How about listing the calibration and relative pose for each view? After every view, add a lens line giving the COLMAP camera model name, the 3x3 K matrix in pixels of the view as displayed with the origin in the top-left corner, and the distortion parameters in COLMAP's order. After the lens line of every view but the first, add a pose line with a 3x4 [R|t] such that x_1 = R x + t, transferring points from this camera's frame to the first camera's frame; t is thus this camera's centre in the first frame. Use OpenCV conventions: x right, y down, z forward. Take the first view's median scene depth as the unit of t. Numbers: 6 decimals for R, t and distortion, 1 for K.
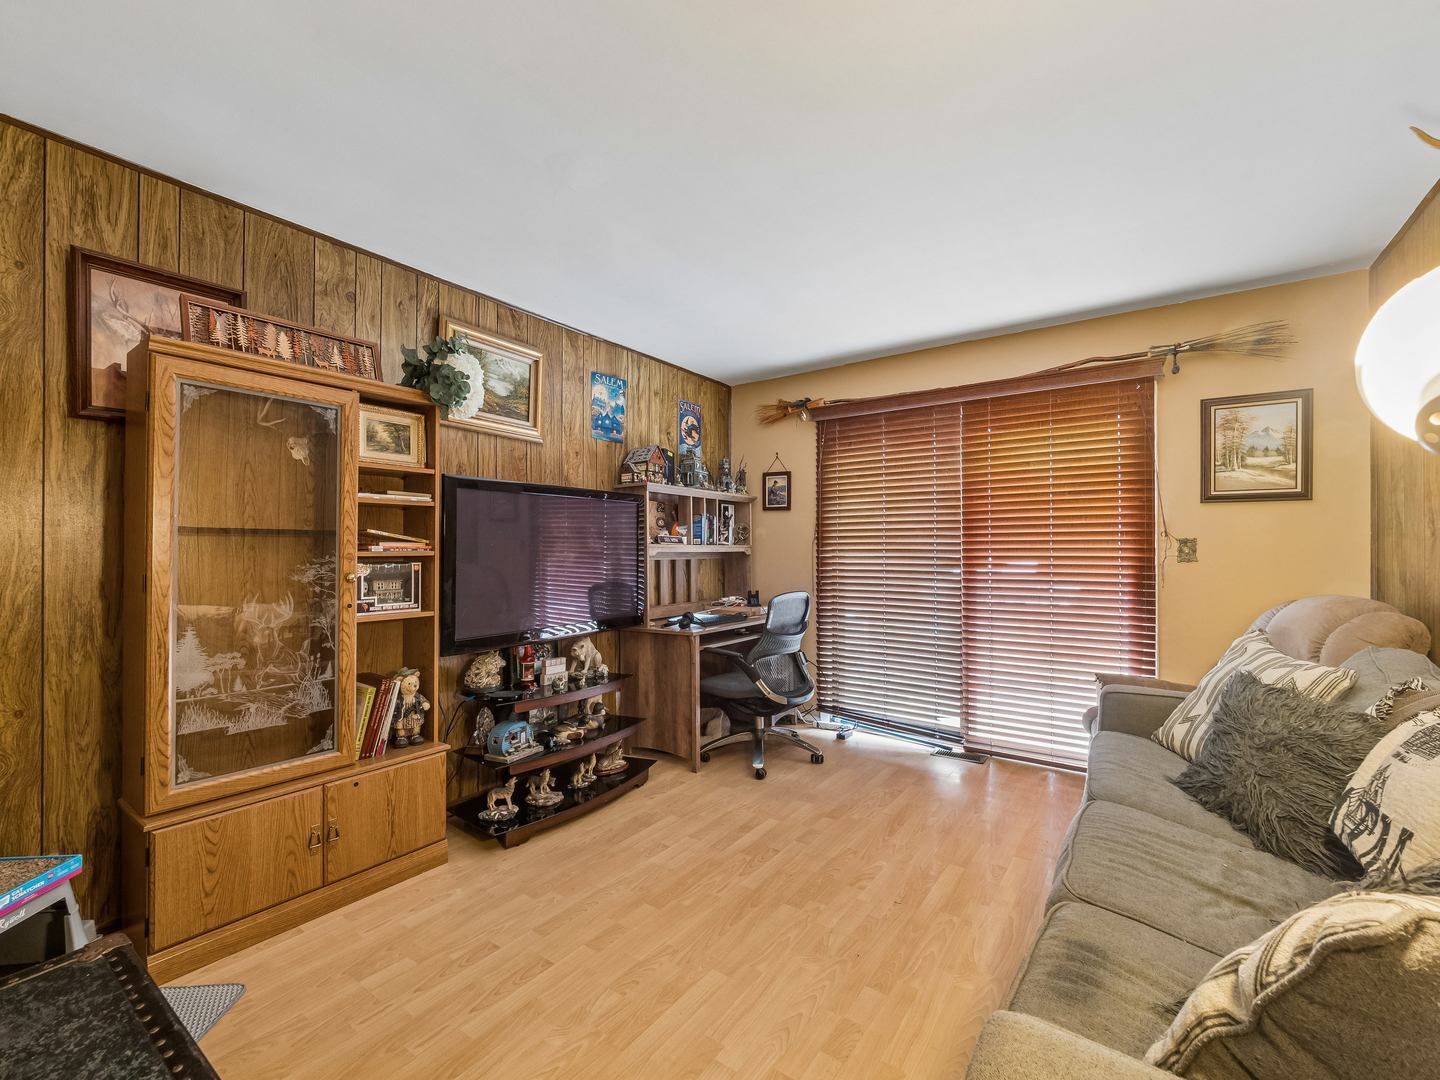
lens RADIAL K [[614.4, 0, 720.0], [0, 614.4, 540.0], [0, 0, 1]] dist [-0.000313, 0.000038]
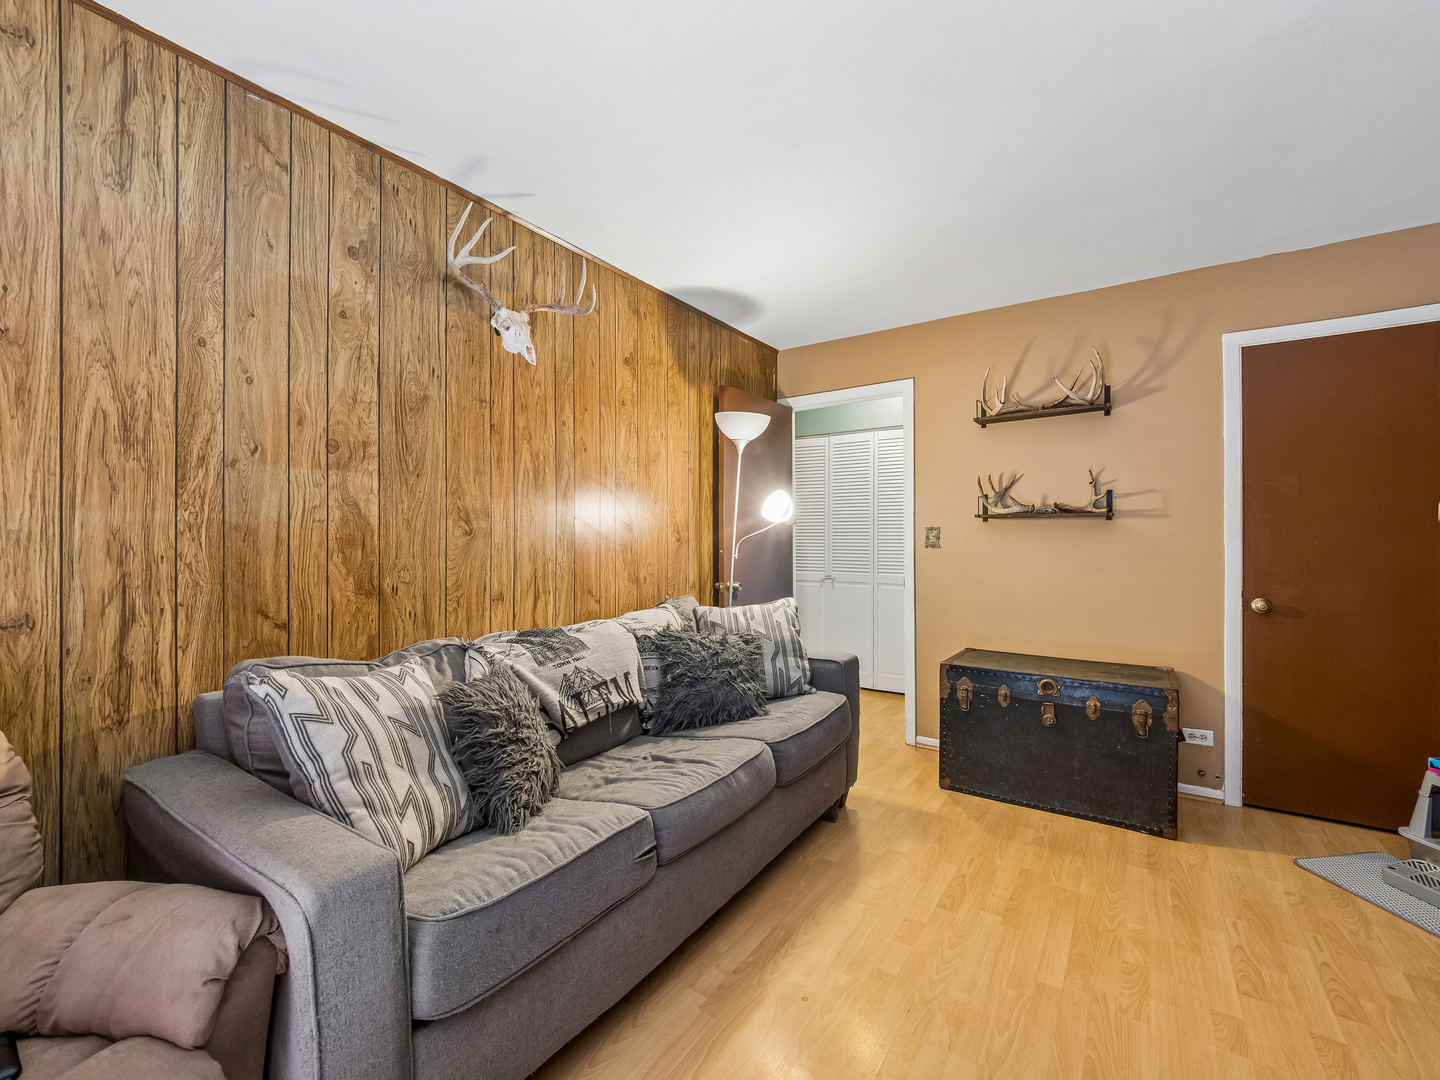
lens RADIAL K [[614.4, 0, 720.0], [0, 614.4, 540.0], [0, 0, 1]] dist [-0.000313, 0.000038]
pose [[-0.999497, -0.001152, -0.031690, 0.570173], [-0.000675, 0.999886, -0.015053, 0.034942], [0.031704, -0.015024, -0.999384, 2.045345]]
